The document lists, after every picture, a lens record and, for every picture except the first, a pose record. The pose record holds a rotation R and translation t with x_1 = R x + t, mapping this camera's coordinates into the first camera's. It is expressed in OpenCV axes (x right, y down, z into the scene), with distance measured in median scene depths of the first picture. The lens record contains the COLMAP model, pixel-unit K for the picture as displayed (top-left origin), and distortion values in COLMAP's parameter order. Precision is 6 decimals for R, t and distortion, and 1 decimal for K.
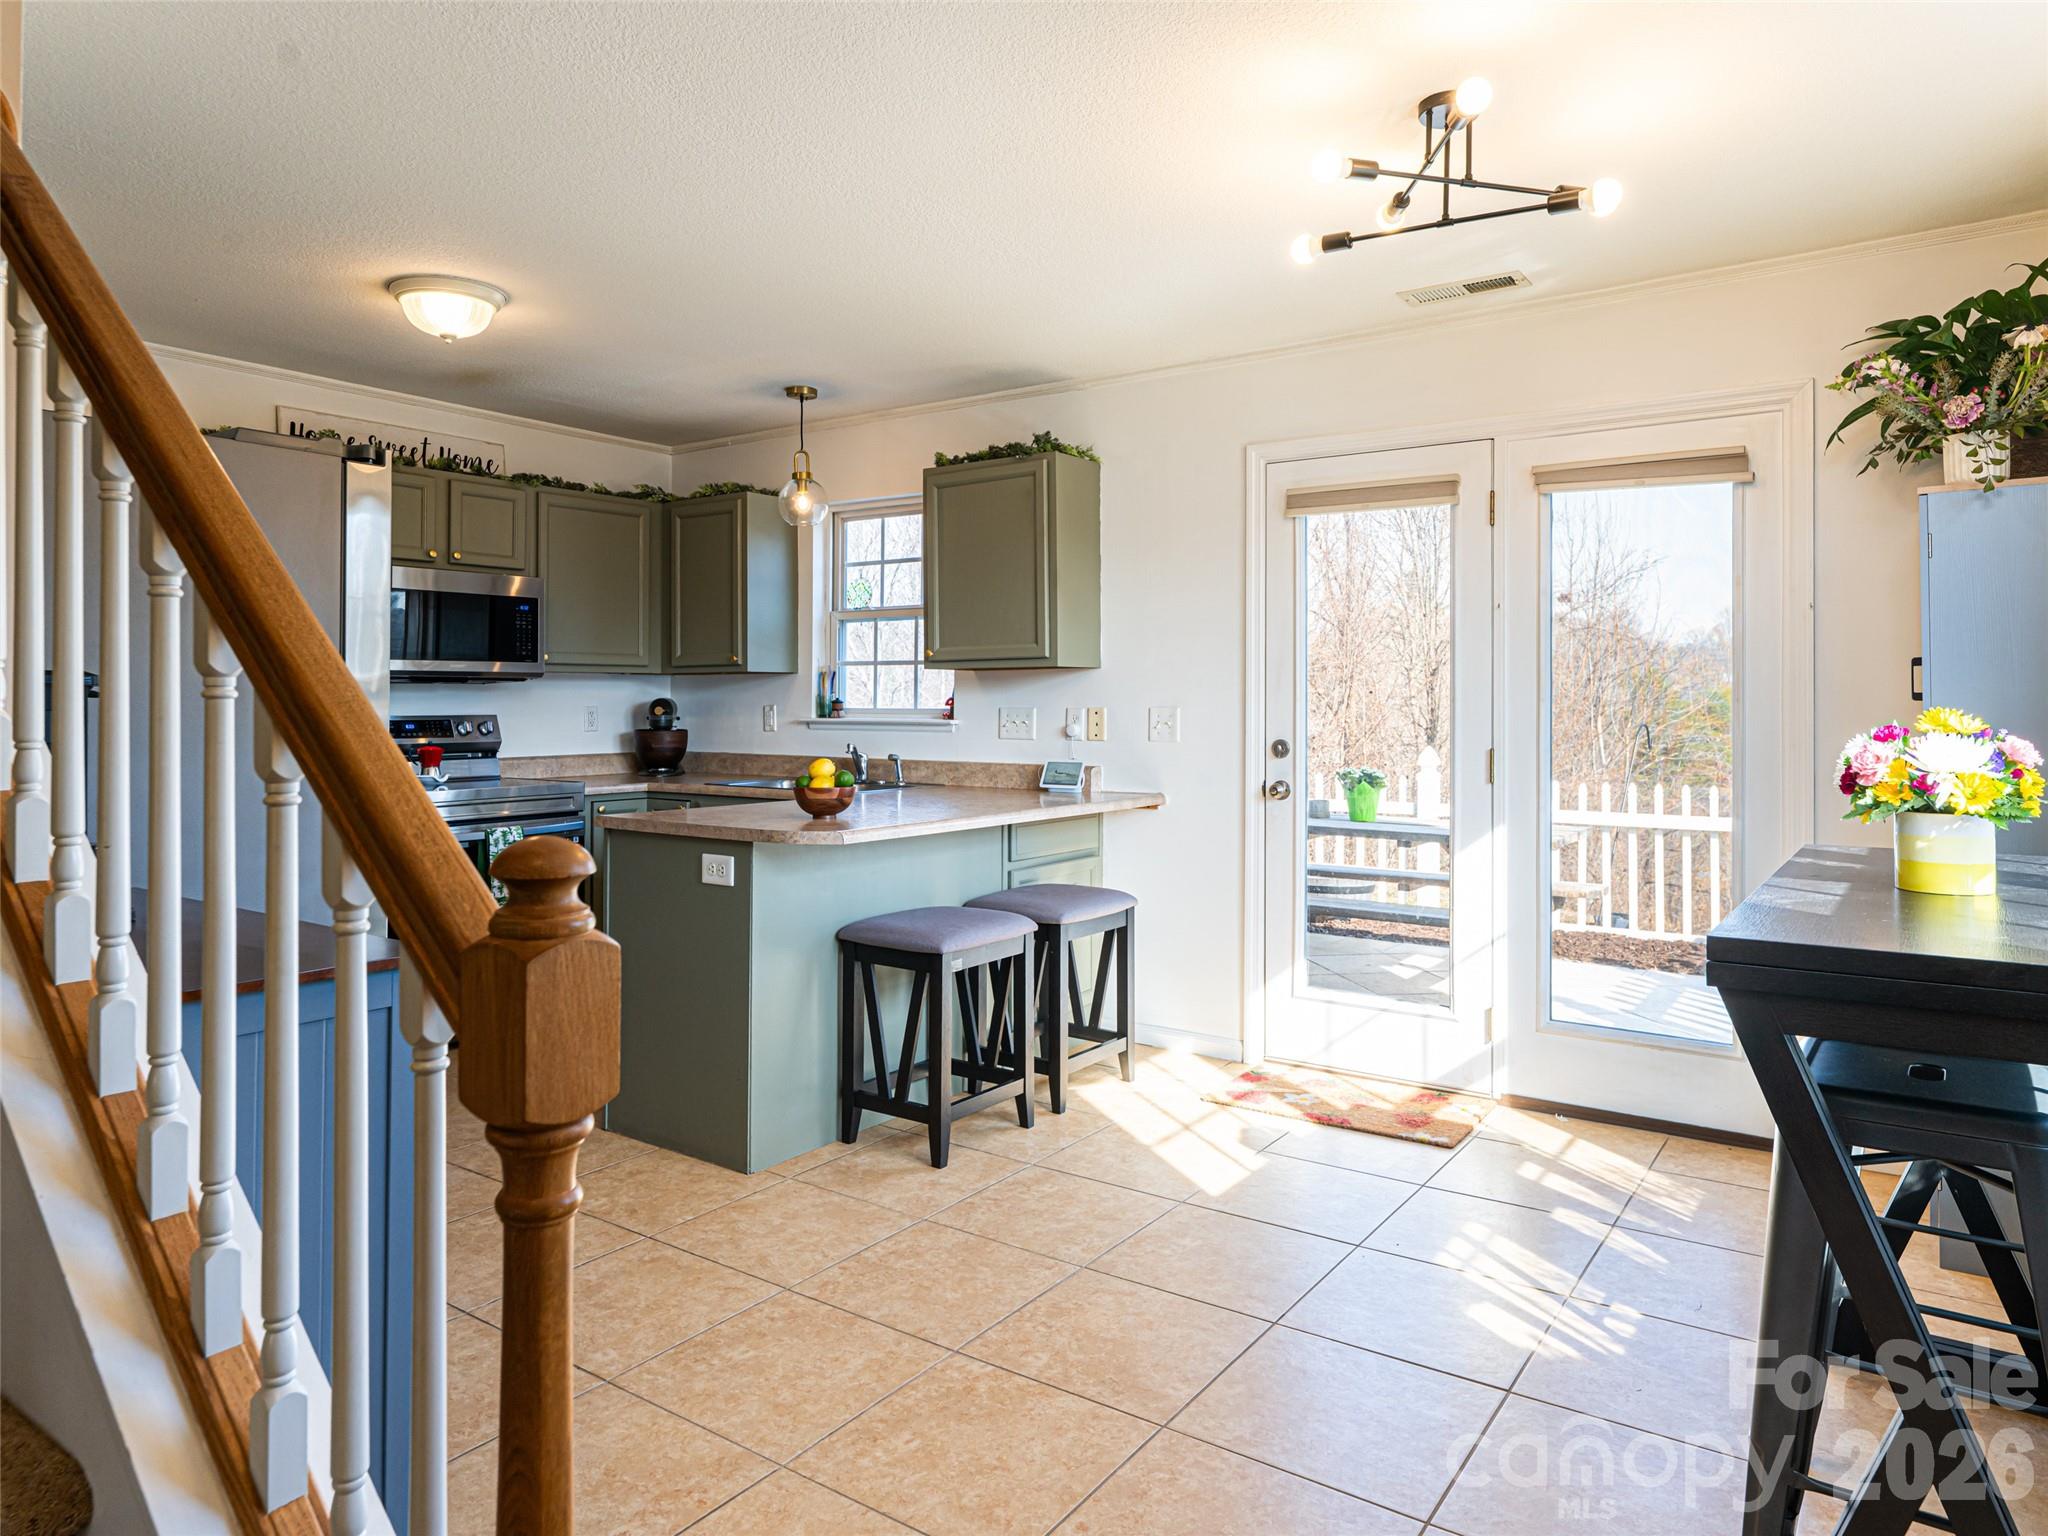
lens RADIAL K [[1289.0, 0, 1016.4], [0, 1289.0, 697.7], [0, 0, 1]] dist [-0.005856, -0.001674]
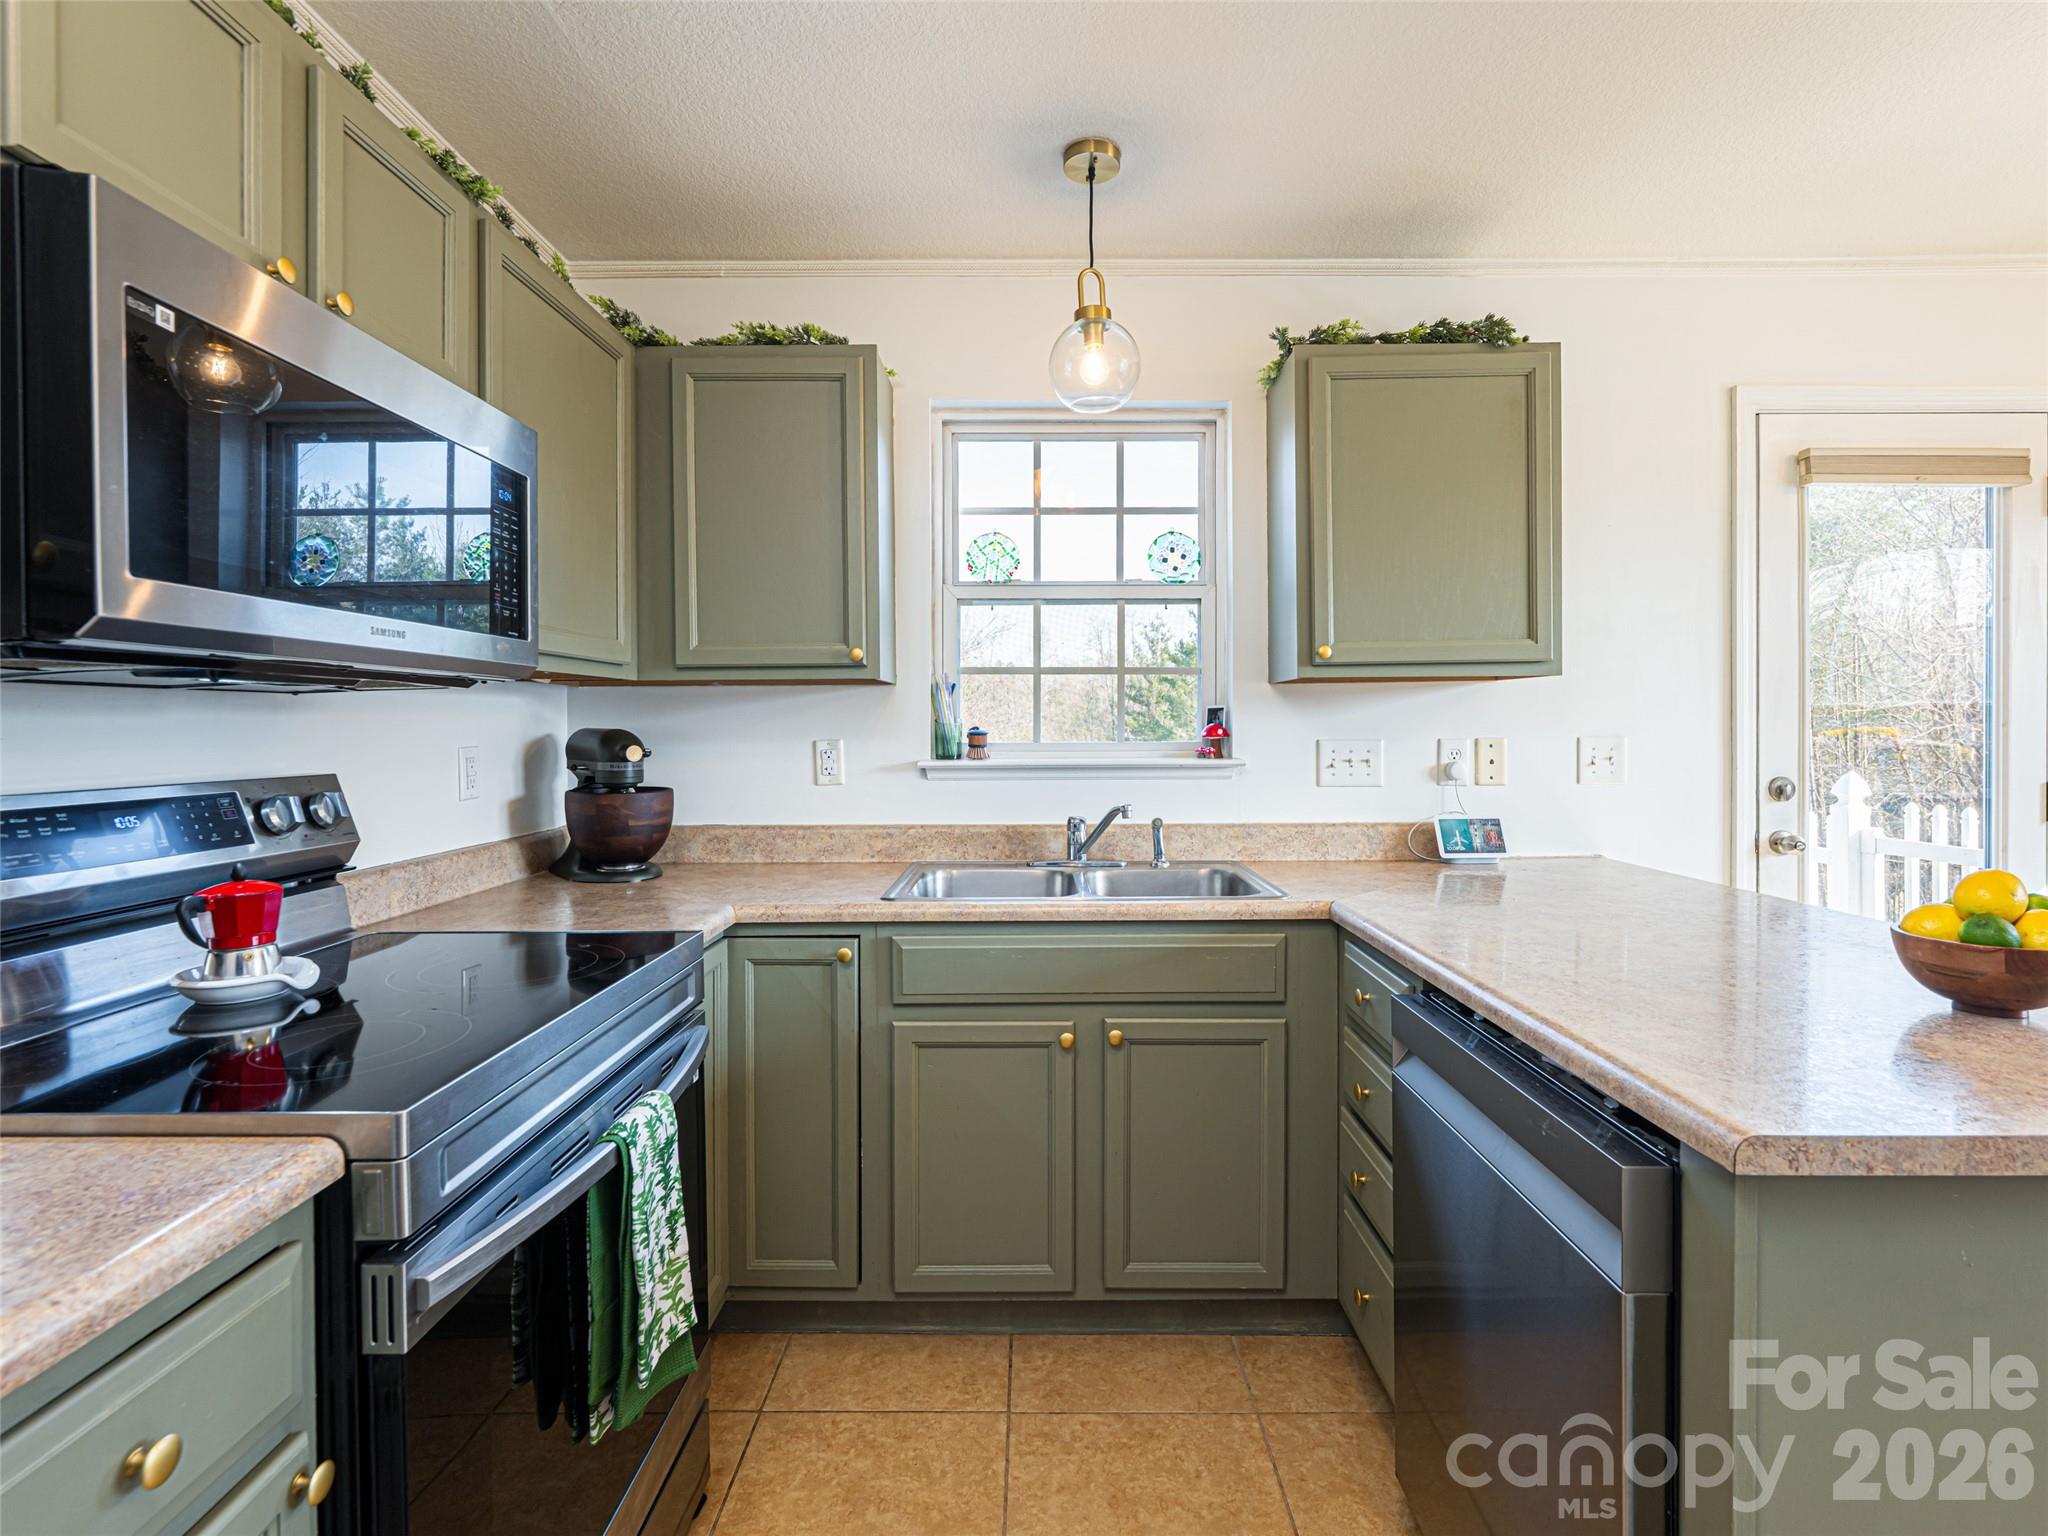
lens RADIAL K [[986.1, 0, 1029.9], [0, 986.1, 739.9], [0, 0, 1]] dist [0.000657, 0.000173]
pose [[0.813655, -0.012681, 0.581210, -0.466564], [0.004418, 0.999868, 0.015630, -0.000717], [-0.581331, -0.010150, 0.813604, 0.730629]]
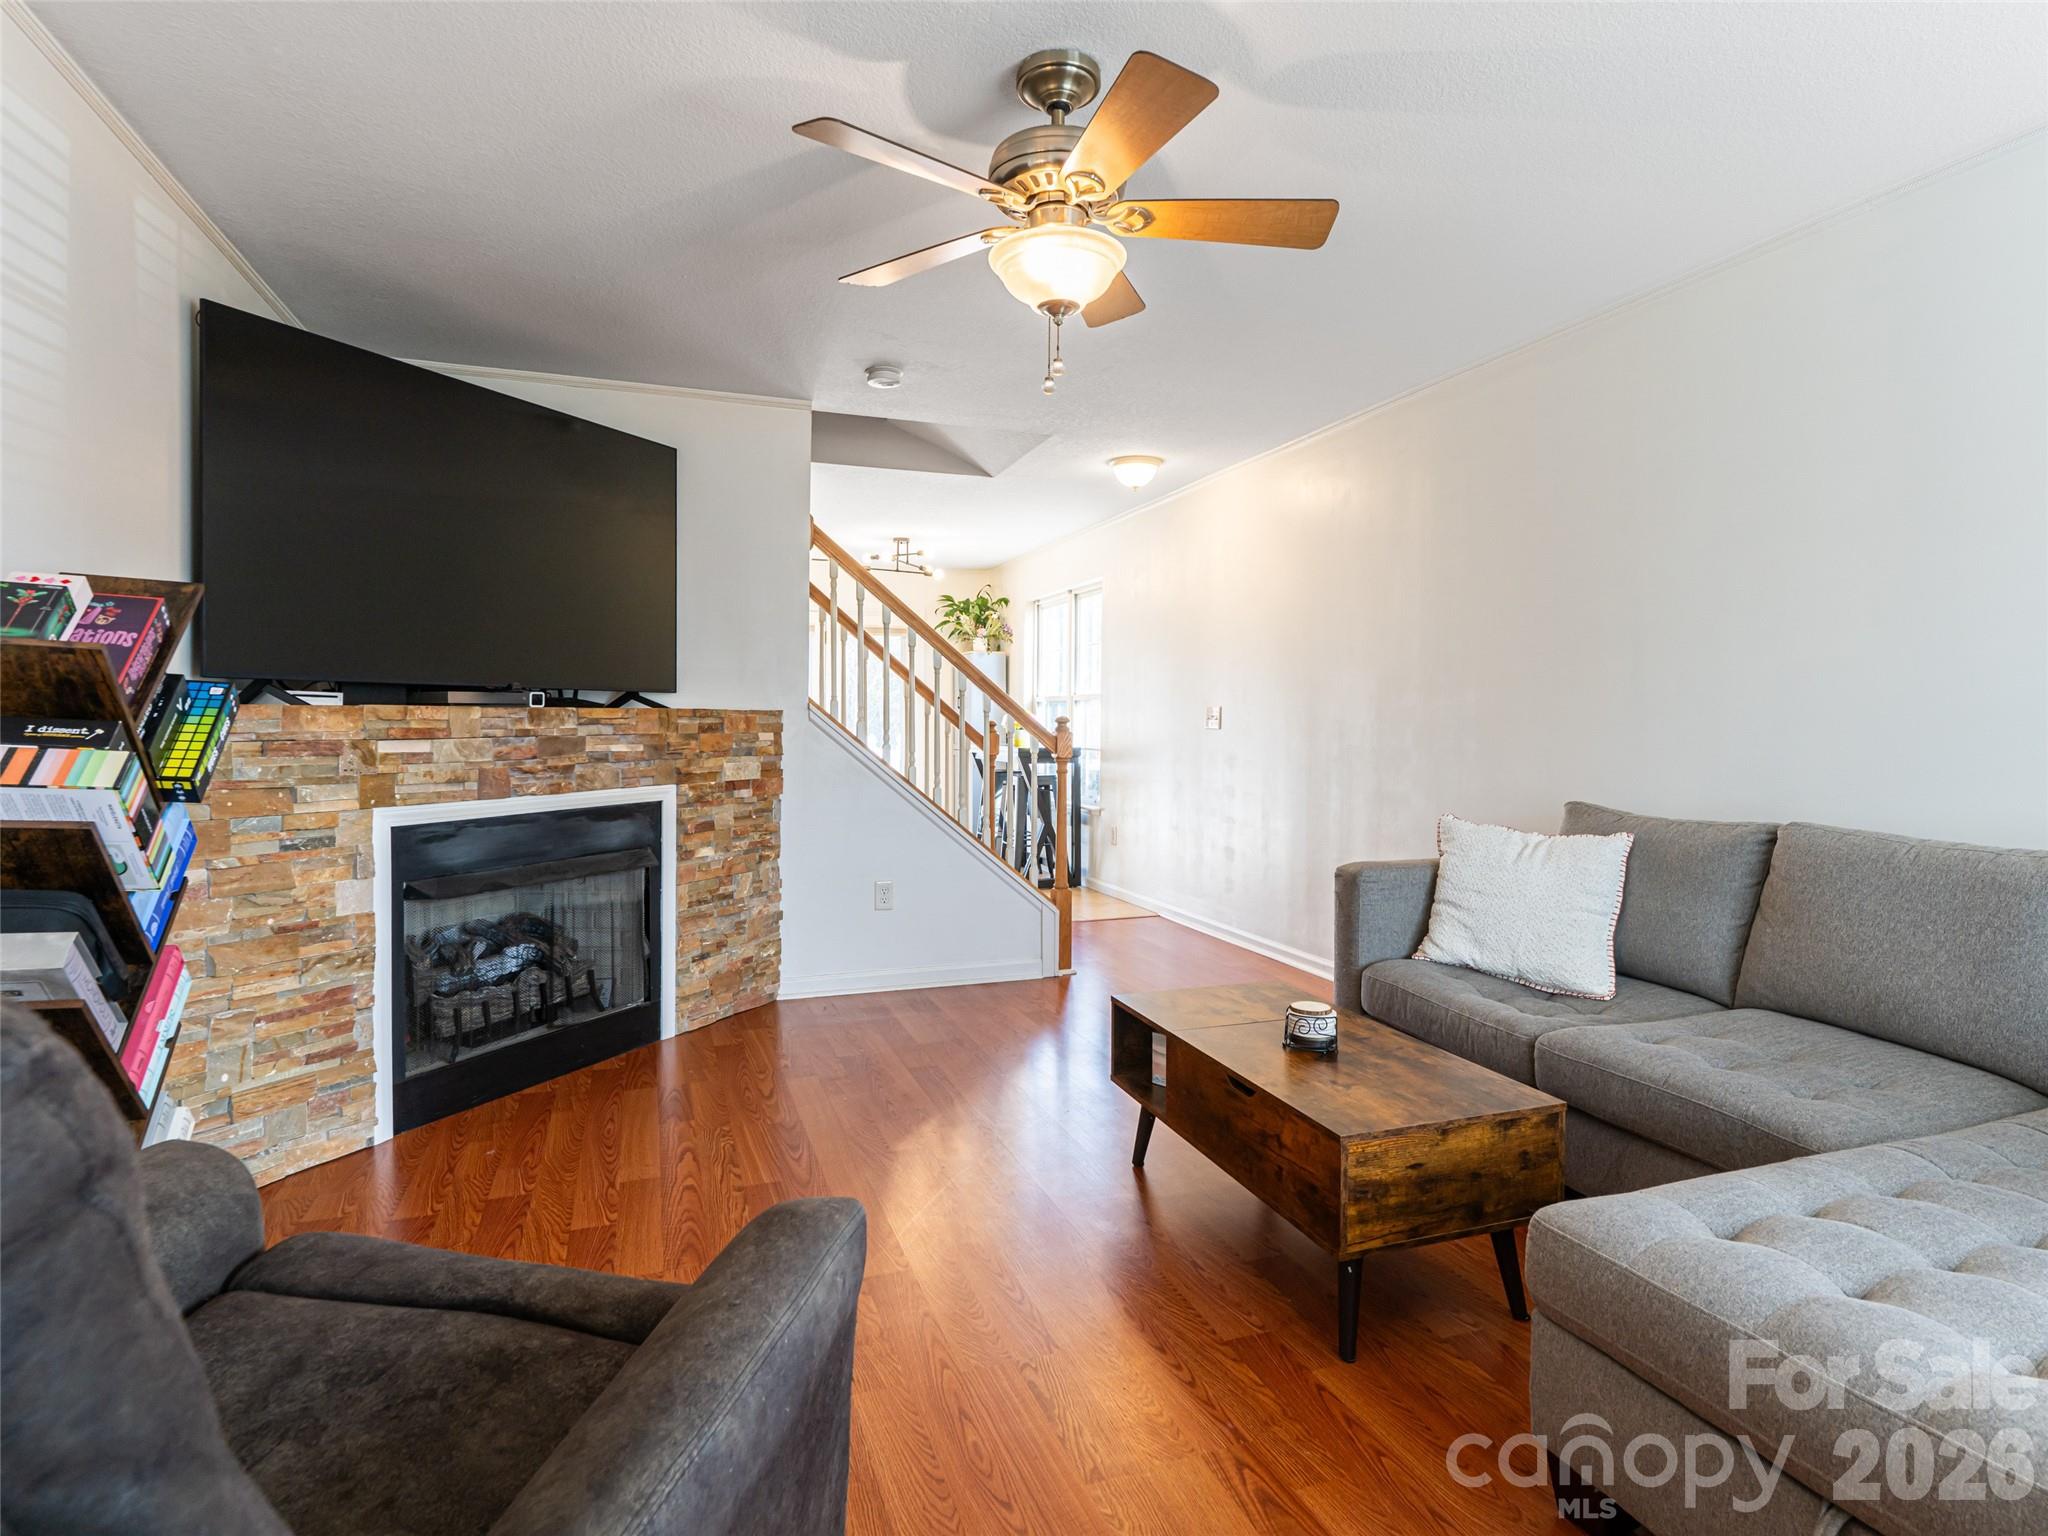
lens RADIAL K [[1087.7, 0, 1025.5], [0, 1087.7, 734.1], [0, 0, 1]] dist [0.000730, 0.000314]
pose [[0.571667, -0.007719, 0.820450, -1.079440], [-0.007509, 0.999865, 0.014639, 0.017279], [-0.820452, -0.014529, 0.571531, -0.561207]]
